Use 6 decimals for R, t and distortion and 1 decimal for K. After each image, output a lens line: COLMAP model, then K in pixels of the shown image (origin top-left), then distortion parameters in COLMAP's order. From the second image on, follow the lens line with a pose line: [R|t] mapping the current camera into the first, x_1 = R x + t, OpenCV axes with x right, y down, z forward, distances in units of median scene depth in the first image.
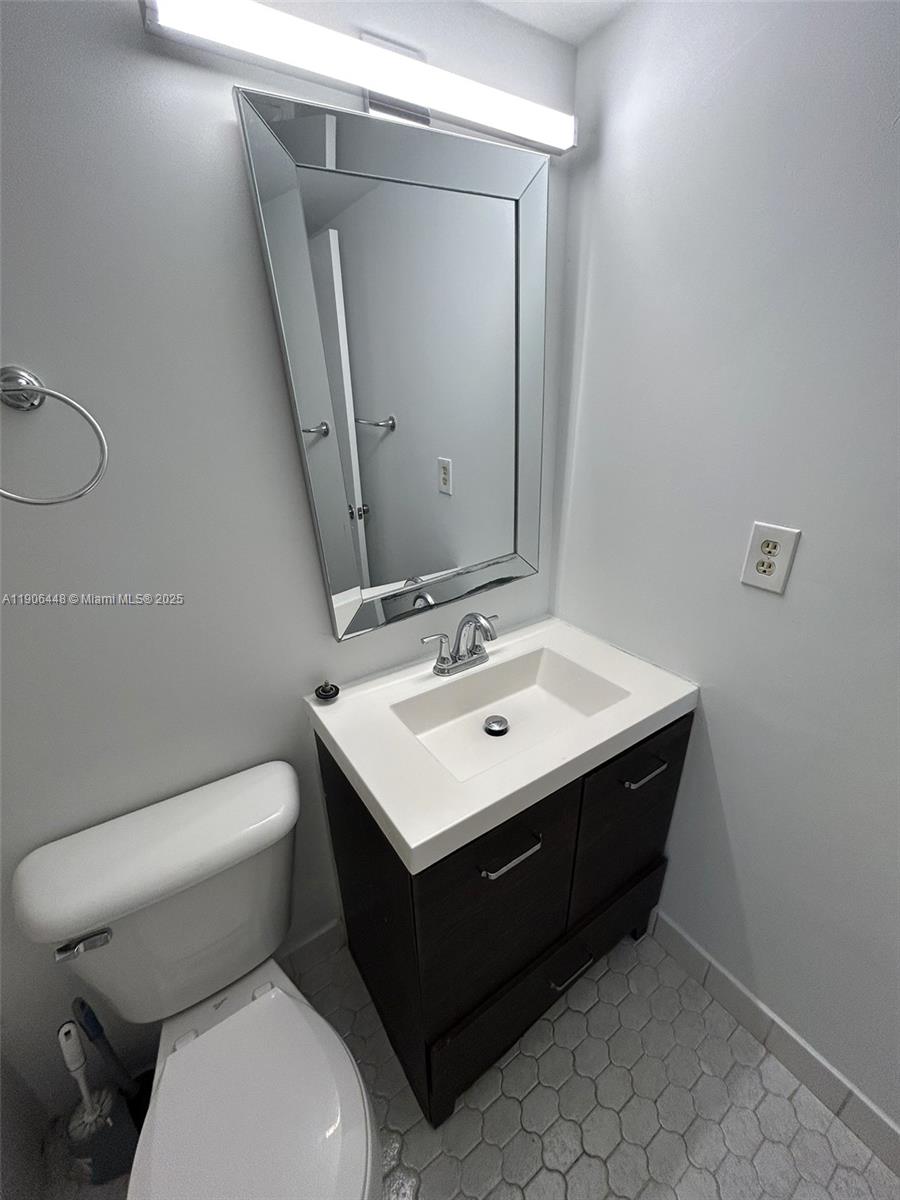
lens RADIAL K [[483.2, 0, 448.9], [0, 483.2, 596.1], [0, 0, 1]] dist [0.002751, -0.000528]
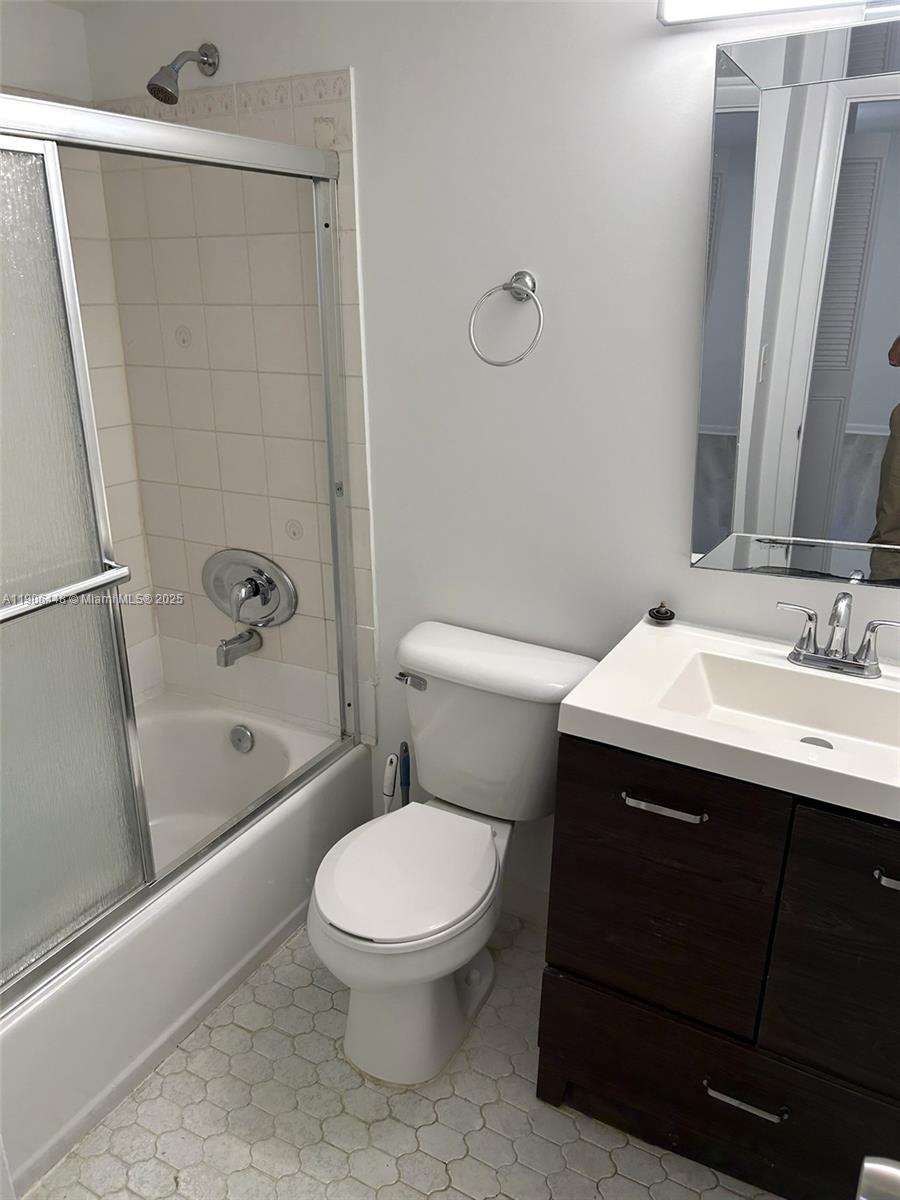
lens RADIAL K [[896.2, 0, 449.9], [0, 896.2, 597.9], [0, 0, 1]] dist [0.037809, -0.026289]
pose [[0.465307, 0.323821, -0.823790, 0.940229], [-0.368902, 0.916944, 0.152069, 0.060502], [0.804612, 0.233139, 0.546119, -0.245497]]
